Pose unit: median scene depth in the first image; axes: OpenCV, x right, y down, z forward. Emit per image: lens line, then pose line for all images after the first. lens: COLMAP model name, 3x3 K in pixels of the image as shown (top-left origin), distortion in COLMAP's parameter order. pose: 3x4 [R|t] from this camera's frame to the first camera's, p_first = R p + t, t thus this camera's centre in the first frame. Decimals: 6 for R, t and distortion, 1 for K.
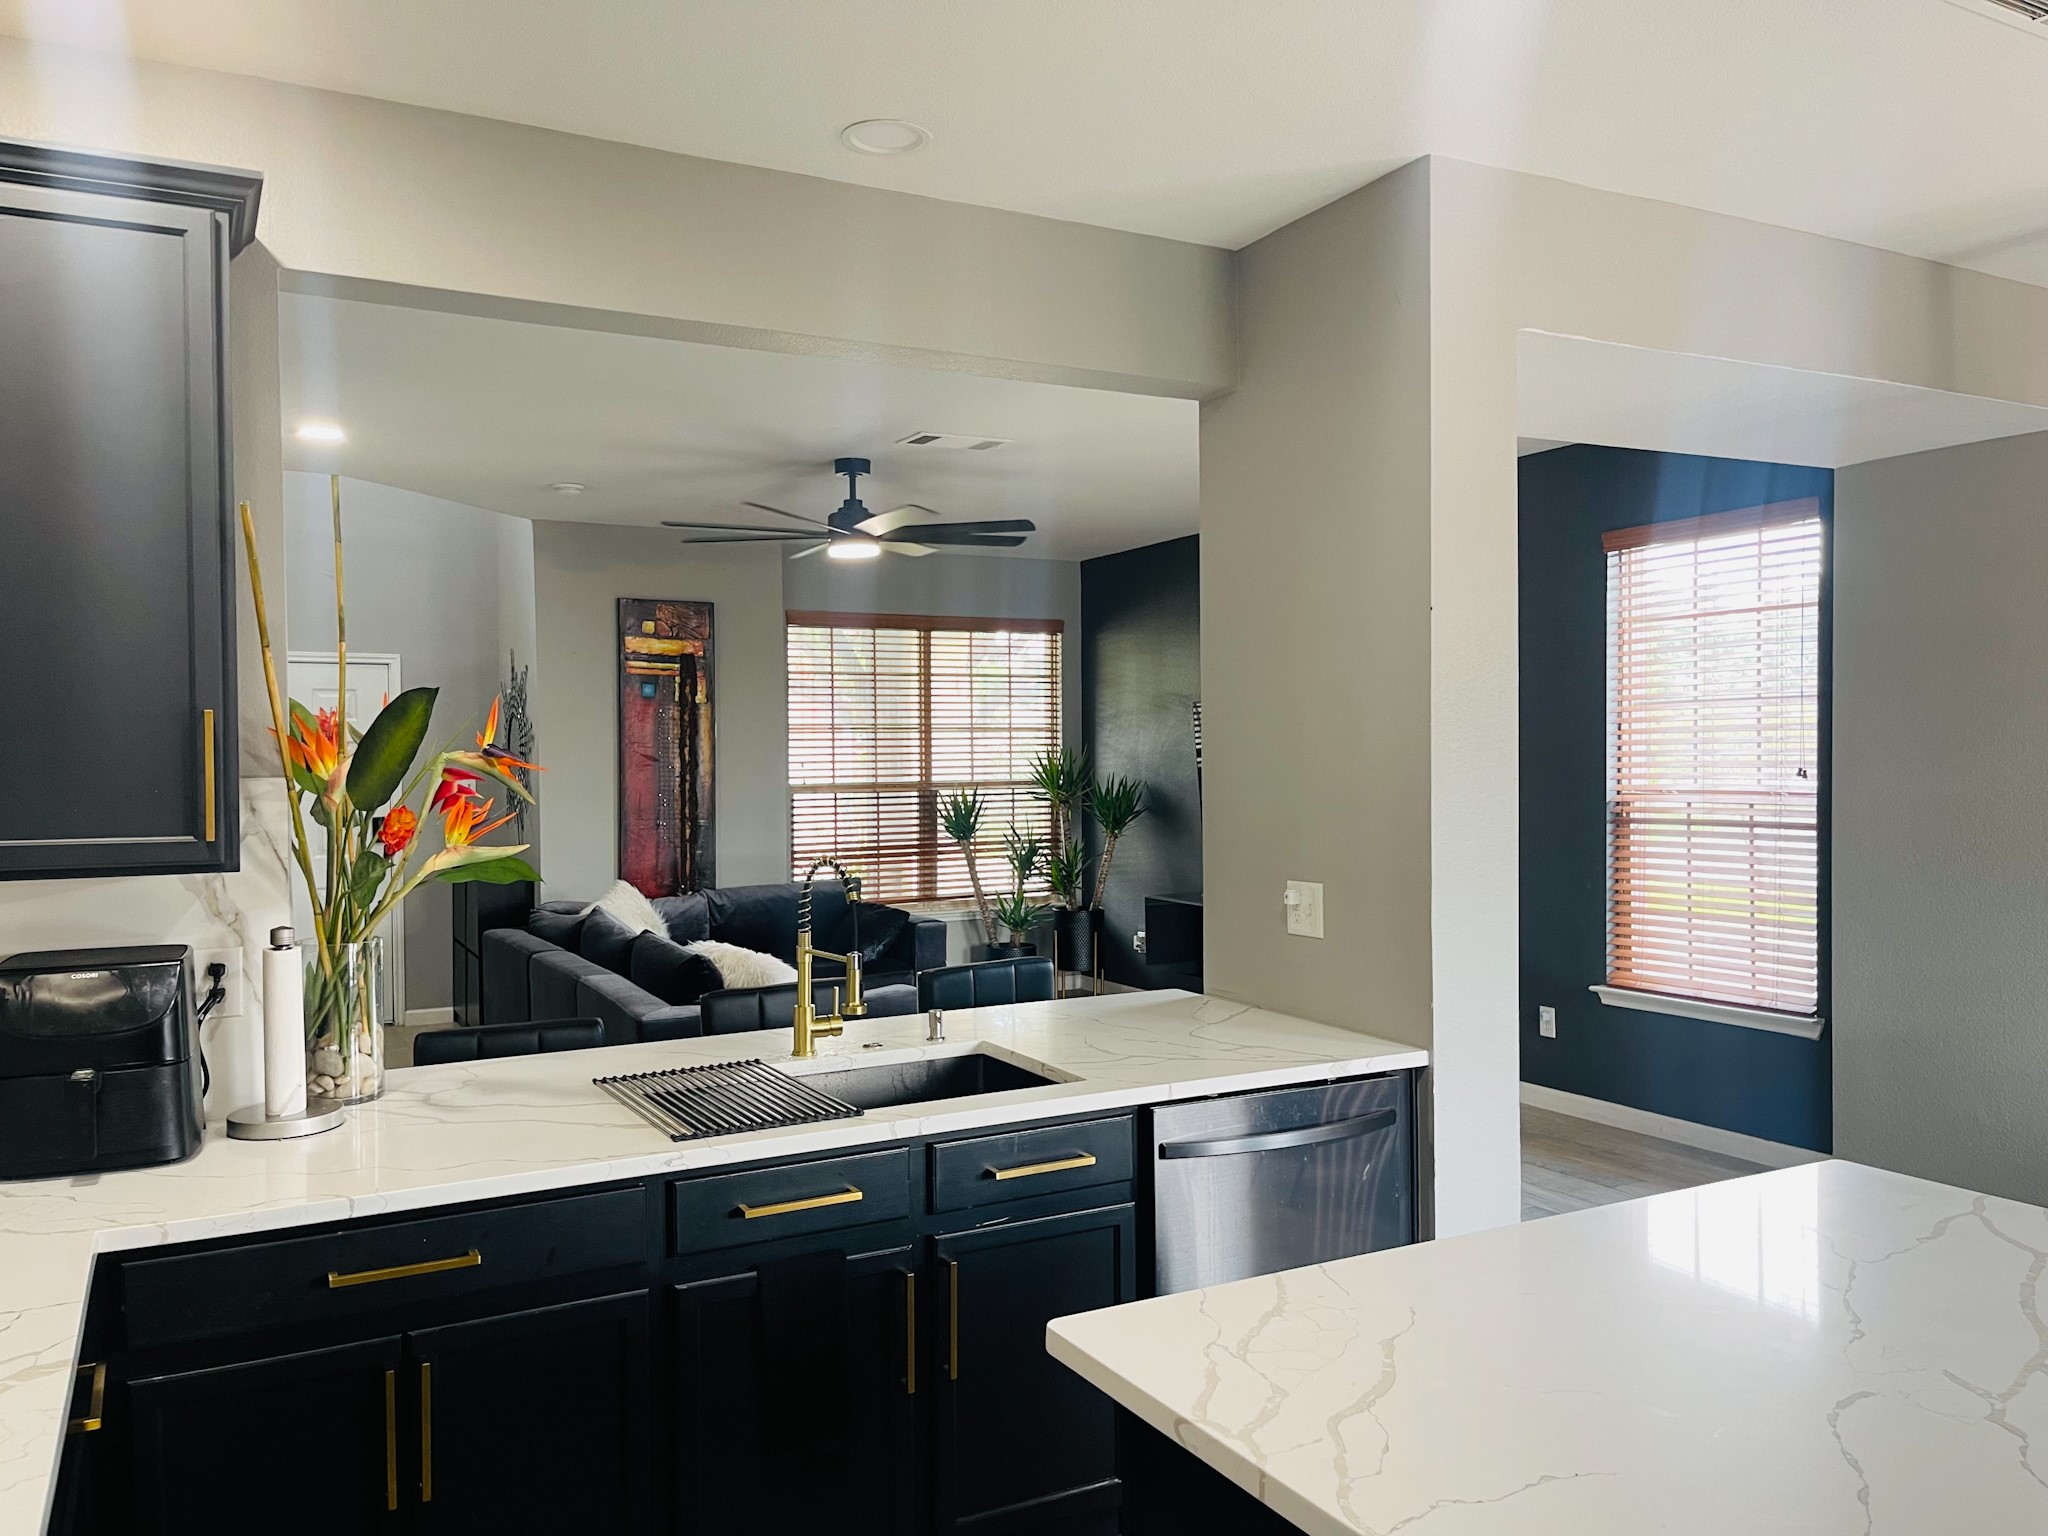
lens RADIAL K [[1556.1, 0, 1023.1], [0, 1556.1, 768.8], [0, 0, 1]] dist [-0.046913, -0.001832]
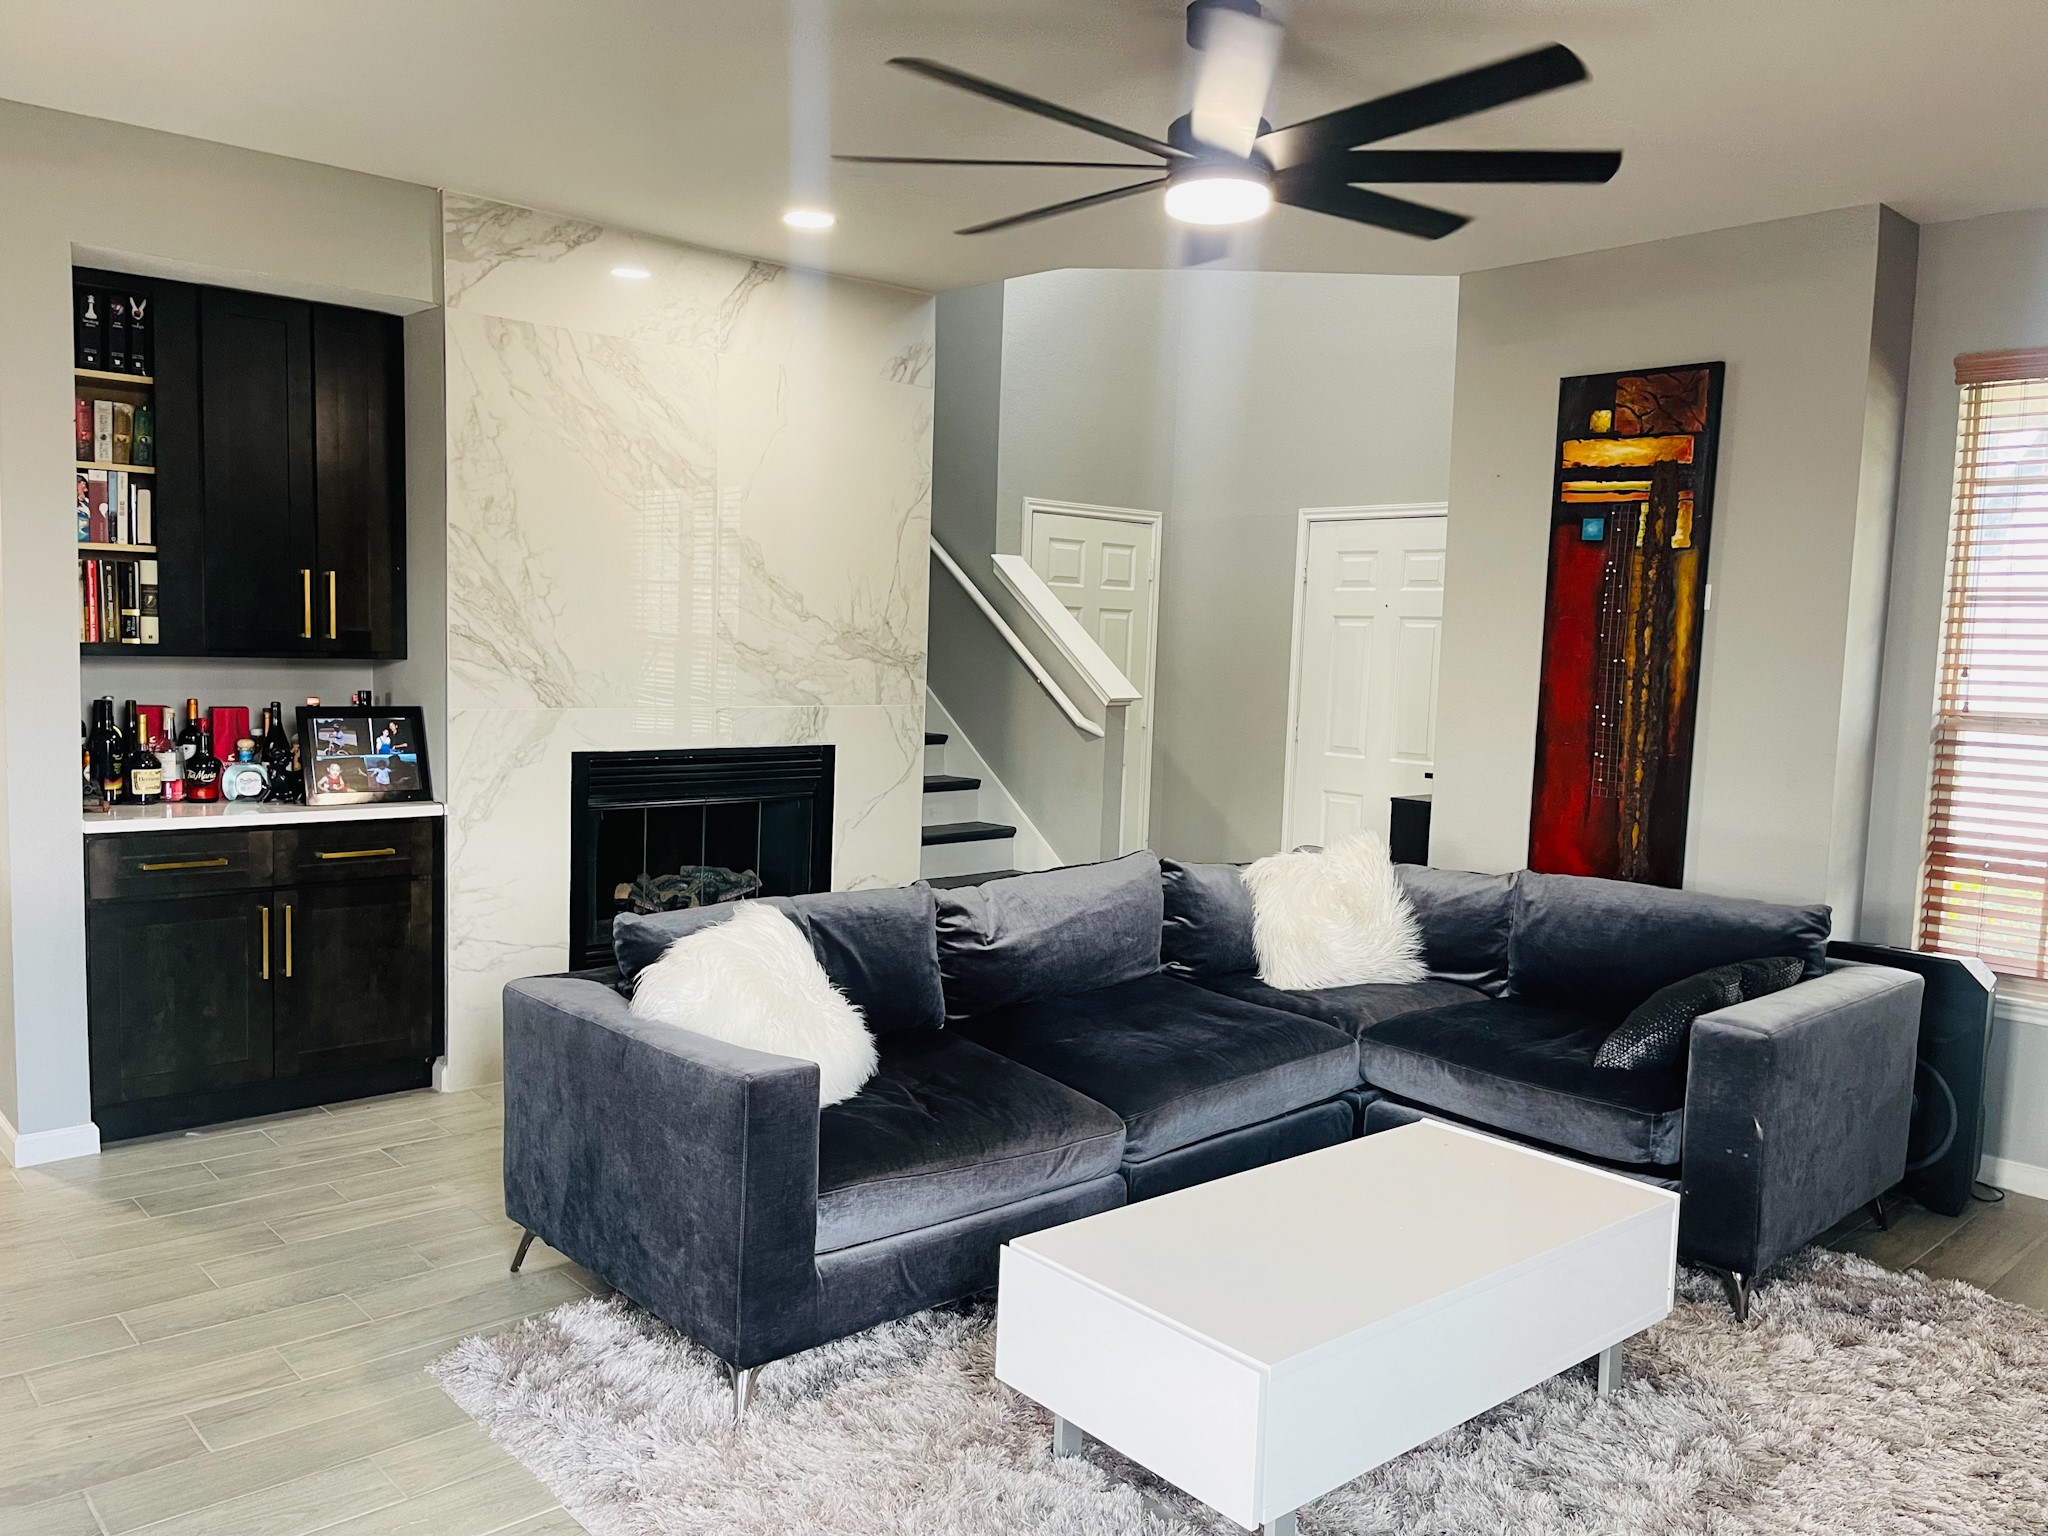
lens RADIAL K [[1556.1, 0, 1026.5], [0, 1556.1, 778.3], [0, 0, 1]] dist [-0.046913, -0.001832]
pose [[0.190864, 0.109585, -0.975480, 0.304699], [-0.031608, 0.993920, 0.105472, -0.011294], [0.981107, 0.010703, 0.193167, 0.675260]]
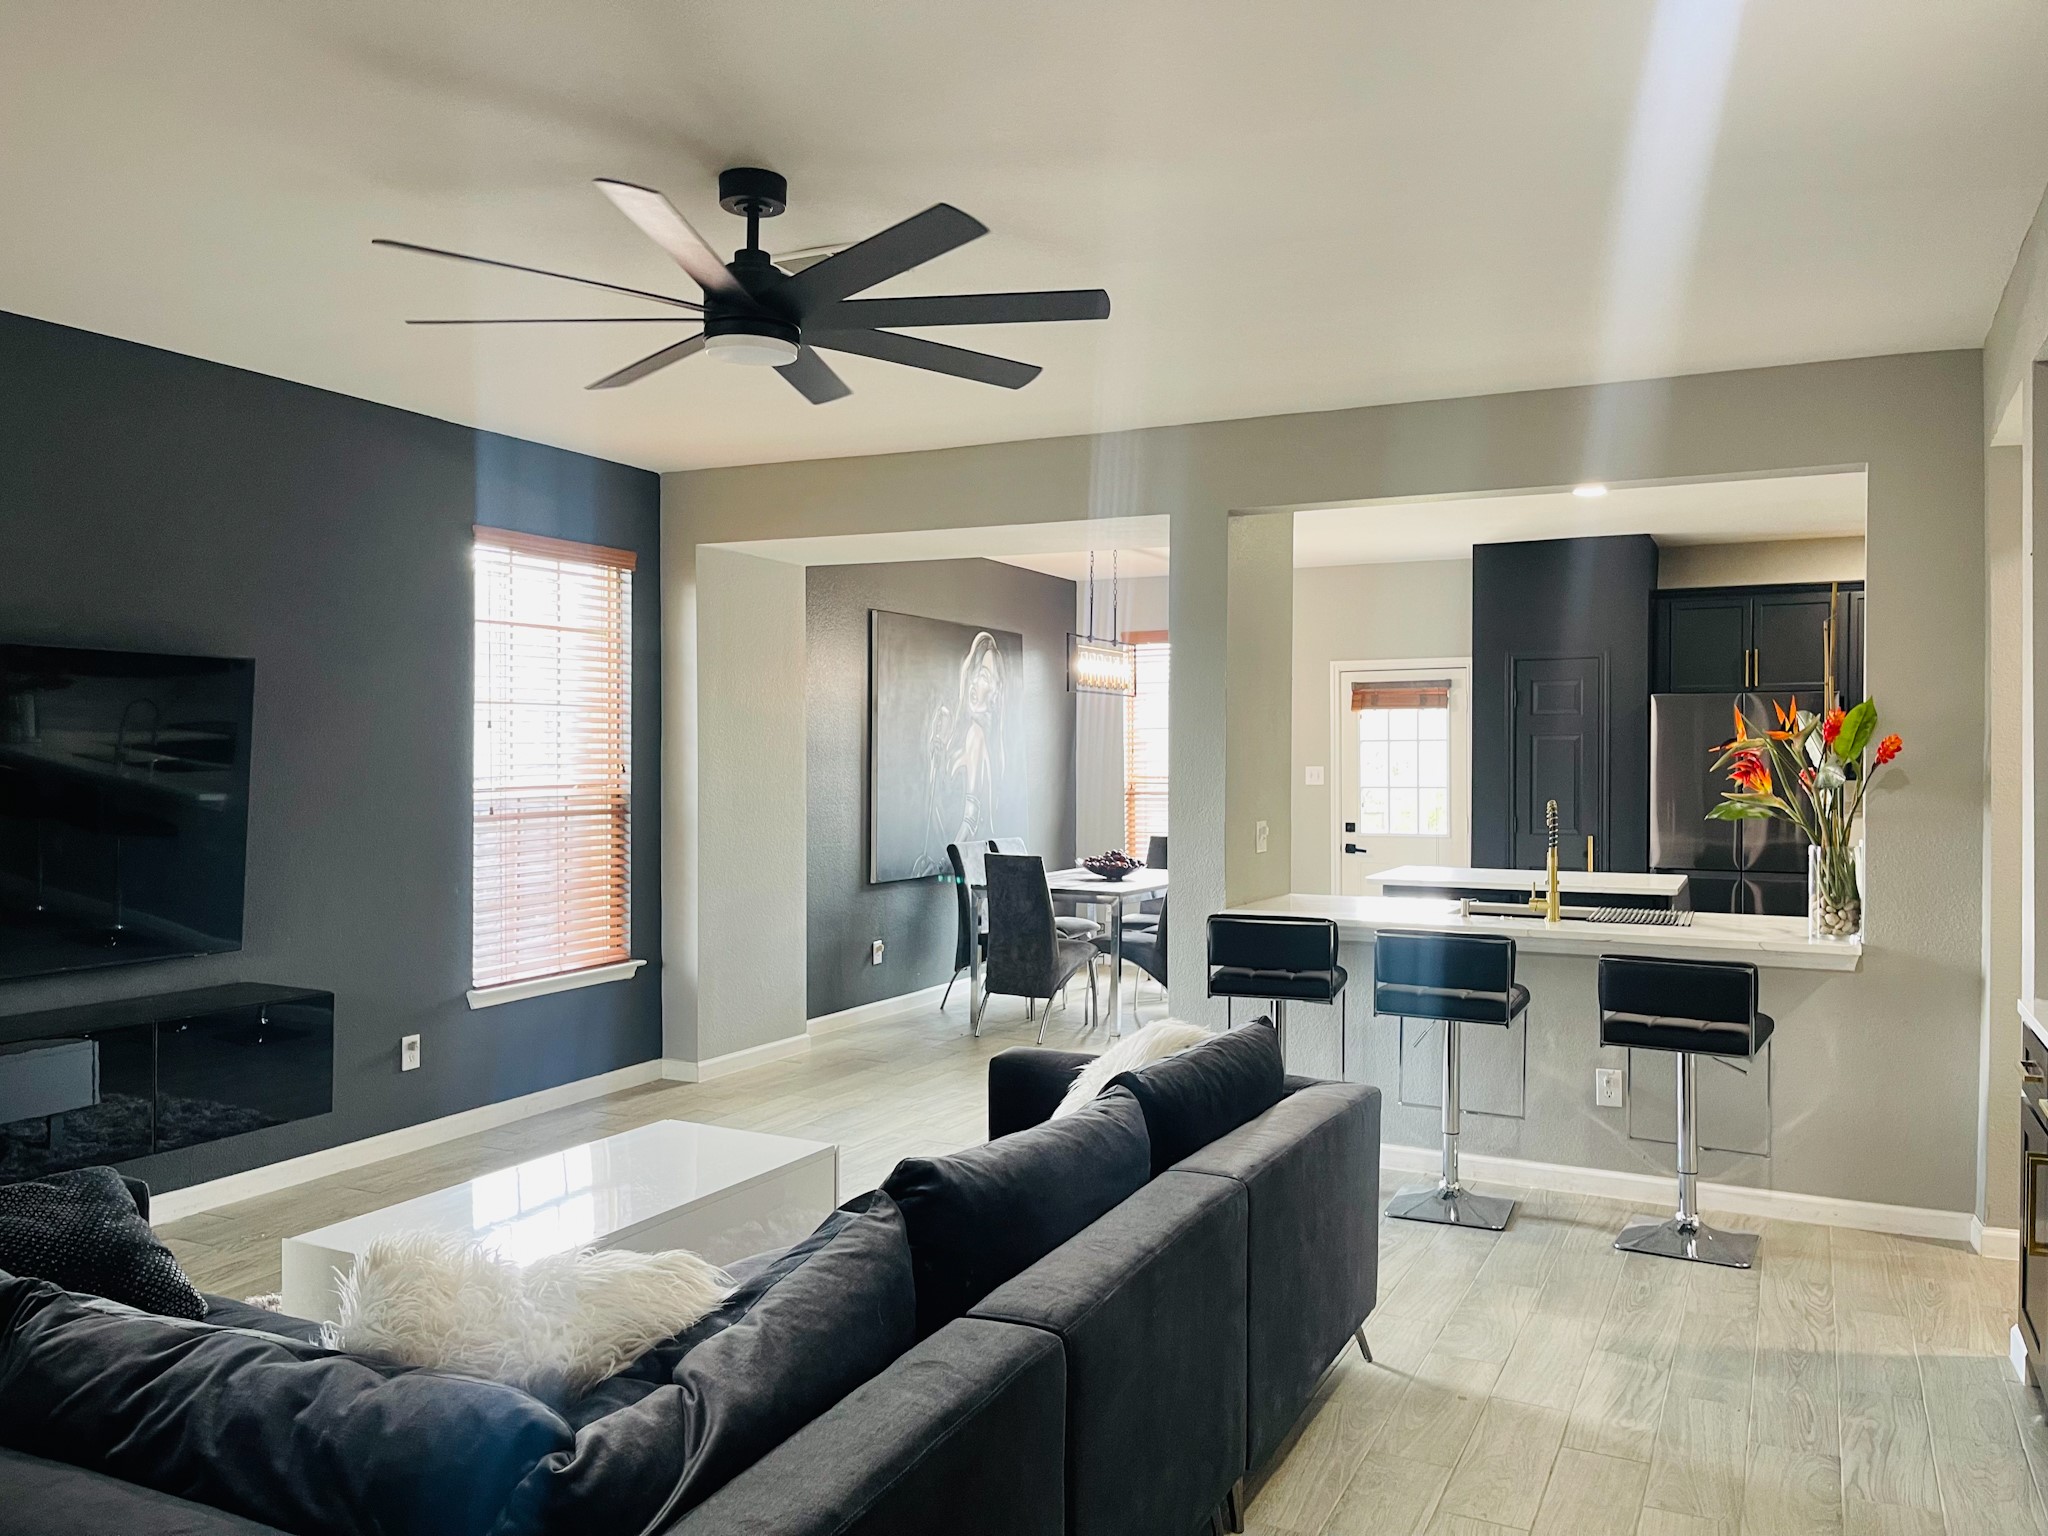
lens RADIAL K [[1556.1, 0, 1030.9], [0, 1556.1, 760.6], [0, 0, 1]] dist [-0.046913, -0.001832]
pose [[-0.559883, -0.004173, 0.828561, -0.498226], [-0.000255, 0.999988, 0.004864, -0.007037], [-0.828572, 0.002512, -0.559877, 0.979439]]
